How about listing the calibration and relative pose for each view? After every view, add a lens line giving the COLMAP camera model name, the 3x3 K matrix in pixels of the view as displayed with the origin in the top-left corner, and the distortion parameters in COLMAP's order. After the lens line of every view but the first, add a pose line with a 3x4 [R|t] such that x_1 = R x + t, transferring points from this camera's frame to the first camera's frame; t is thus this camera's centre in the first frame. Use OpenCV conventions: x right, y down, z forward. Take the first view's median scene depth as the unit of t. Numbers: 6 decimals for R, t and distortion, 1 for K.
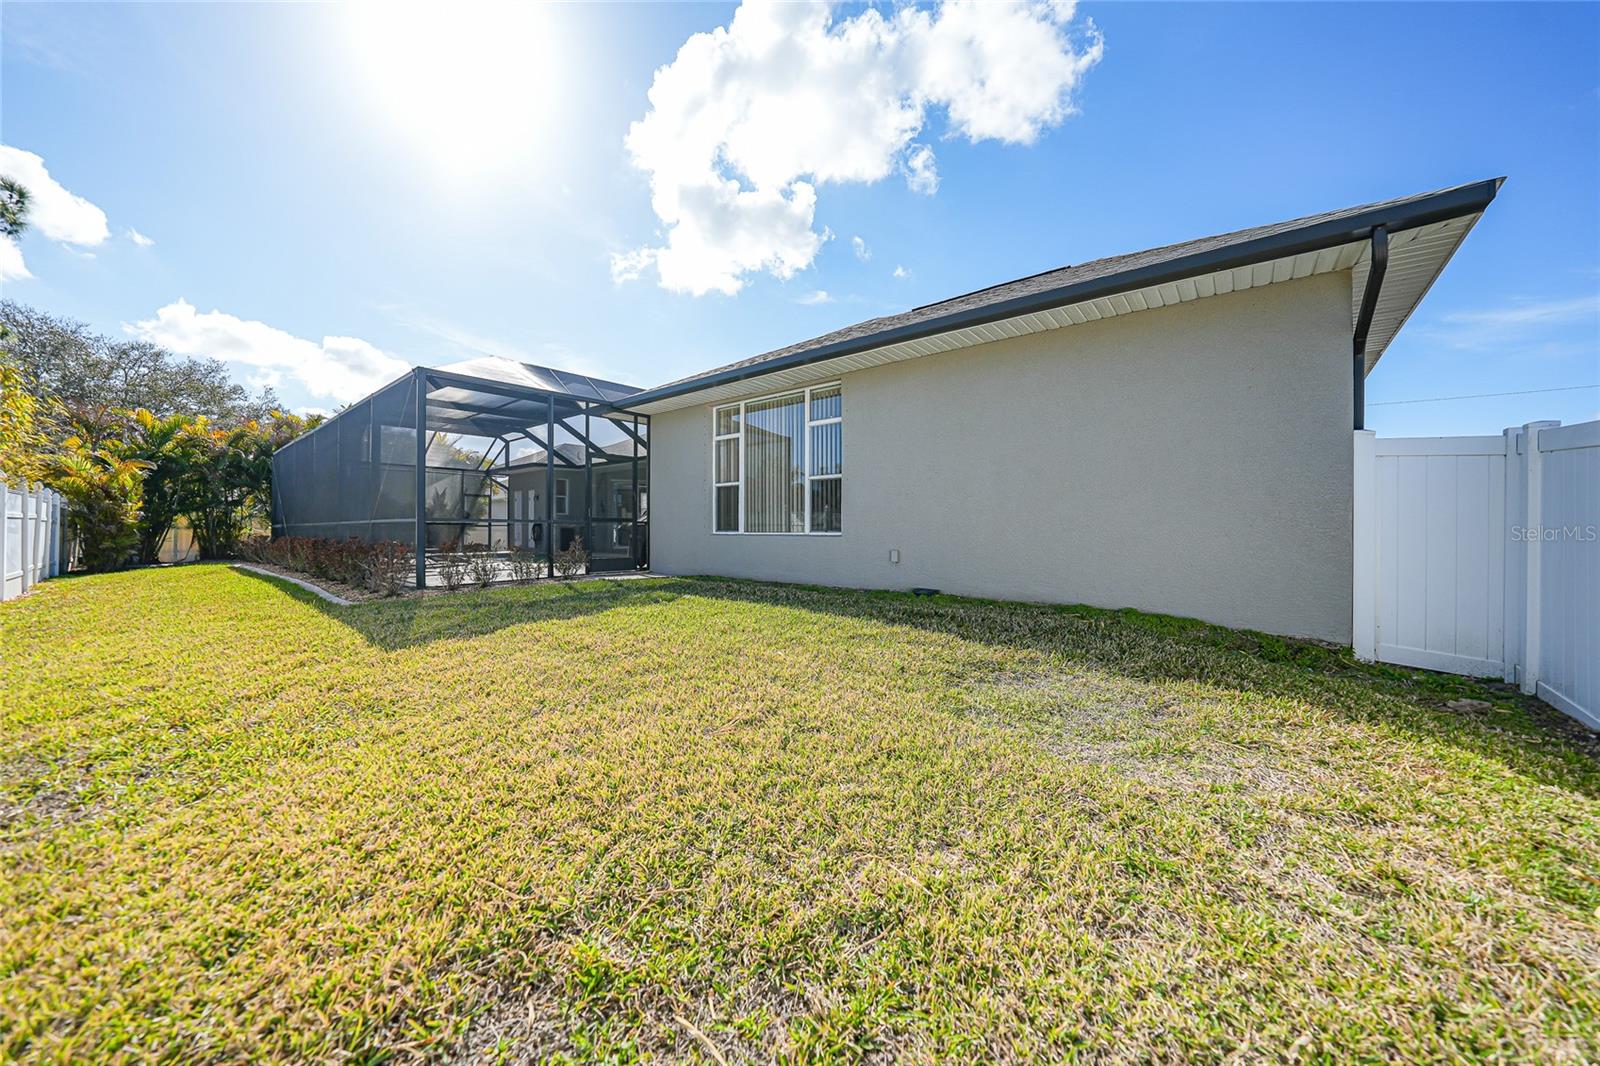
lens RADIAL K [[566.5, 0, 795.4], [0, 566.5, 529.1], [0, 0, 1]] dist [-0.028470, 0.007513]
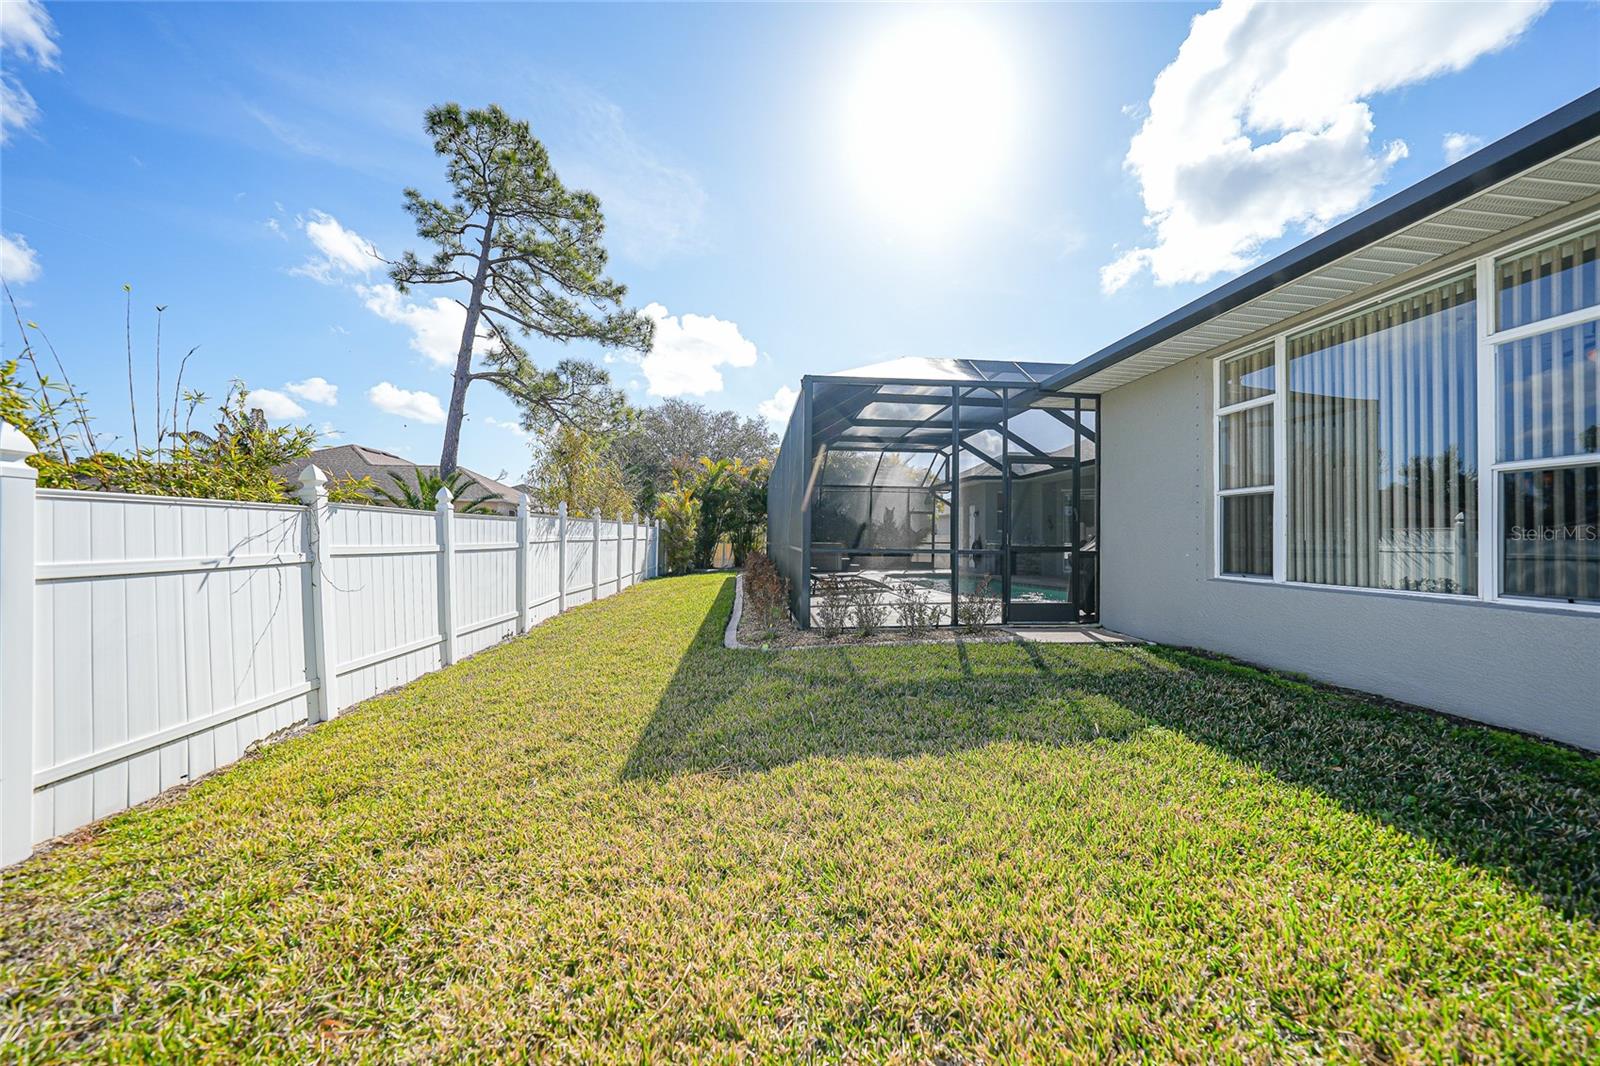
lens RADIAL K [[551.6, 0, 807.6], [0, 551.6, 530.0], [0, 0, 1]] dist [-0.022284, 0.006395]
pose [[0.713180, -0.003155, -0.700974, -0.046519], [-0.007004, 0.999908, -0.011626, -0.028281], [0.700946, 0.013201, 0.713092, 0.283847]]
